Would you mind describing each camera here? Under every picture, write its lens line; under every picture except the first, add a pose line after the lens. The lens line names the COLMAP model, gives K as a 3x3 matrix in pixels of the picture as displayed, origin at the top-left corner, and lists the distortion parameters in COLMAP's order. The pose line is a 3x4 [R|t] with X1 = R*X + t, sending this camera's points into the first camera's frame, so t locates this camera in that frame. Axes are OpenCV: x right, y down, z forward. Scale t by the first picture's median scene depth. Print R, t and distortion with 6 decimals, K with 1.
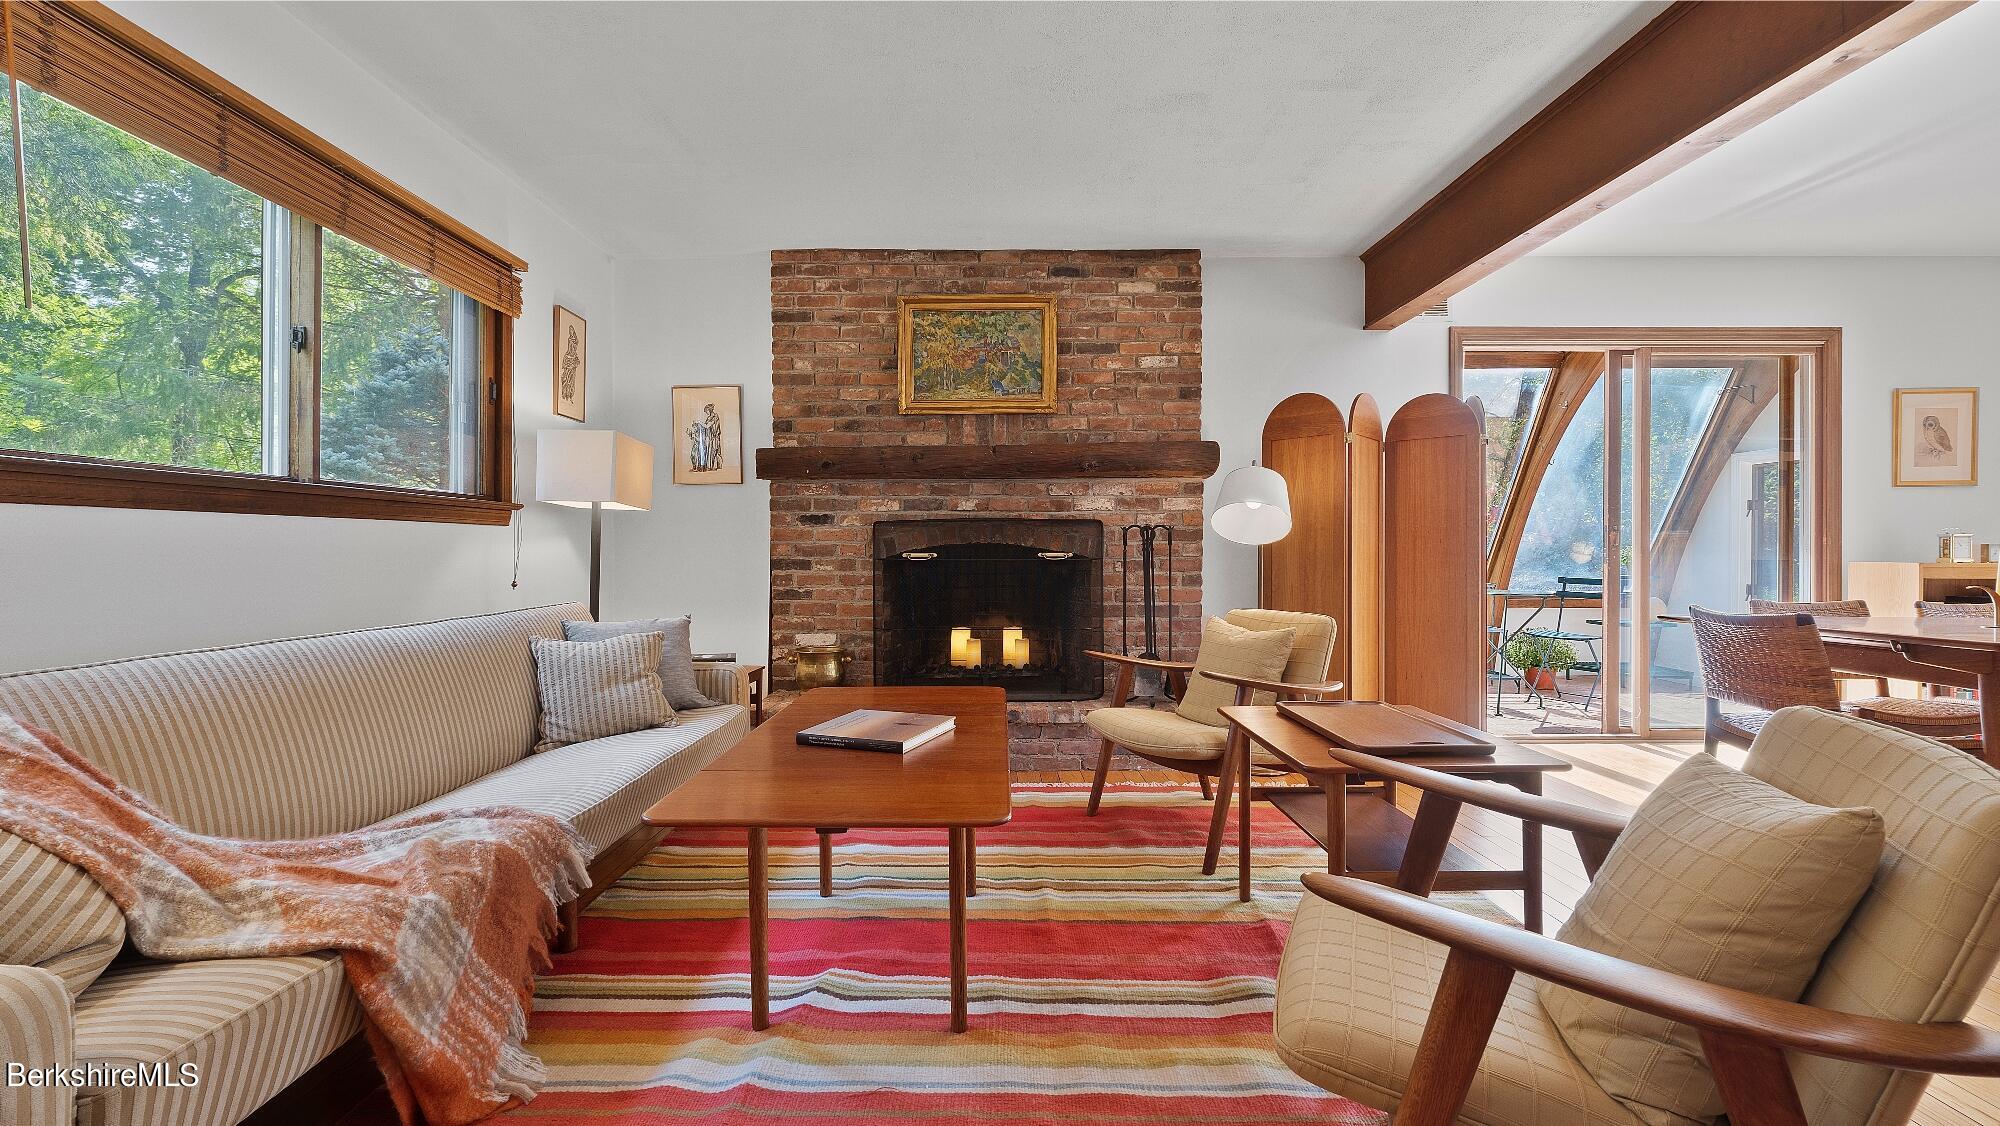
lens RADIAL K [[856.5, 0, 983.3], [0, 856.5, 554.4], [0, 0, 1]] dist [-0.004655, -0.000980]
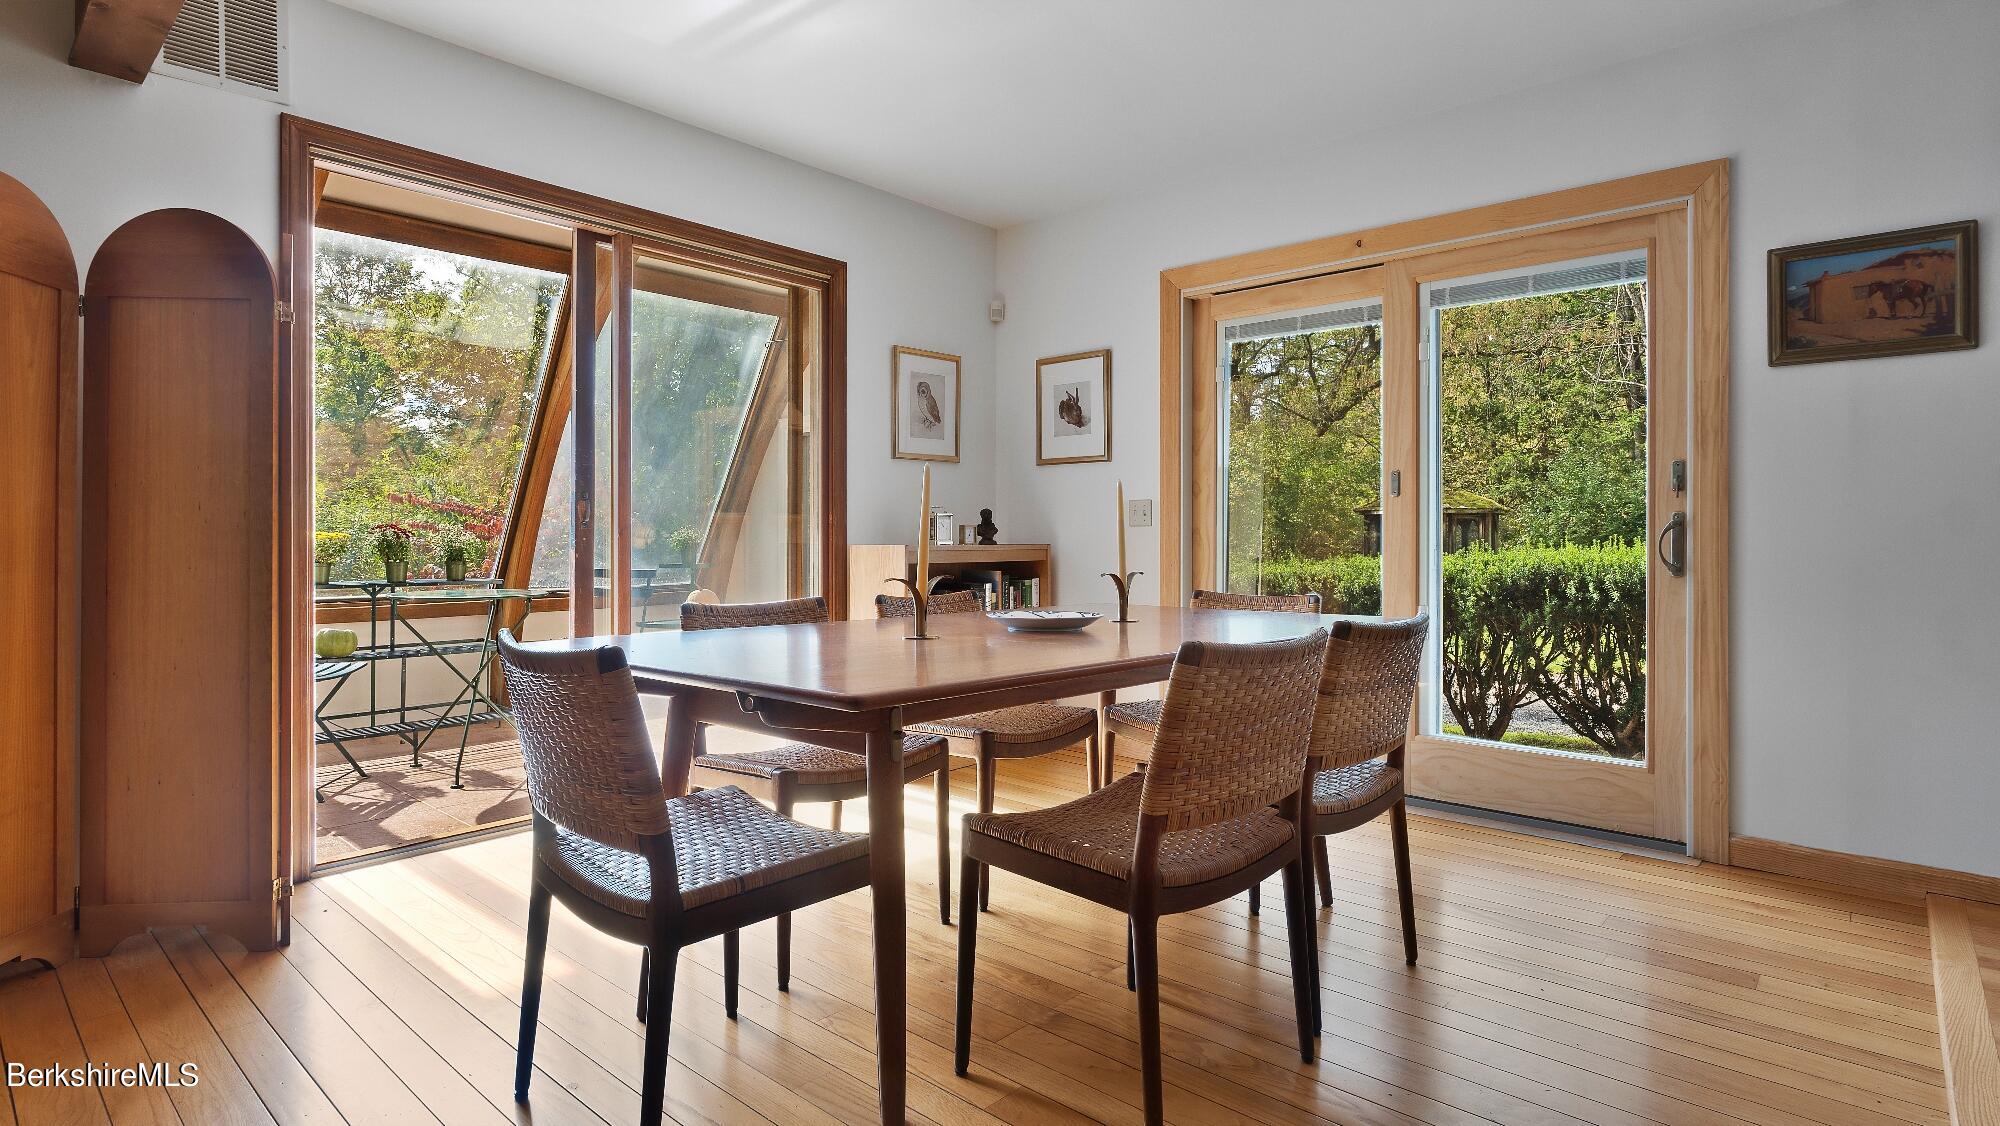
lens RADIAL K [[1044.2, 0, 1049.9], [0, 1044.2, 532.6], [0, 0, 1]] dist [-0.004282, 0.000687]
pose [[0.621345, 0.005327, 0.783519, 0.341315], [0.003663, 0.999946, -0.009704, 0.007505], [-0.783529, 0.008900, 0.621292, 0.216916]]
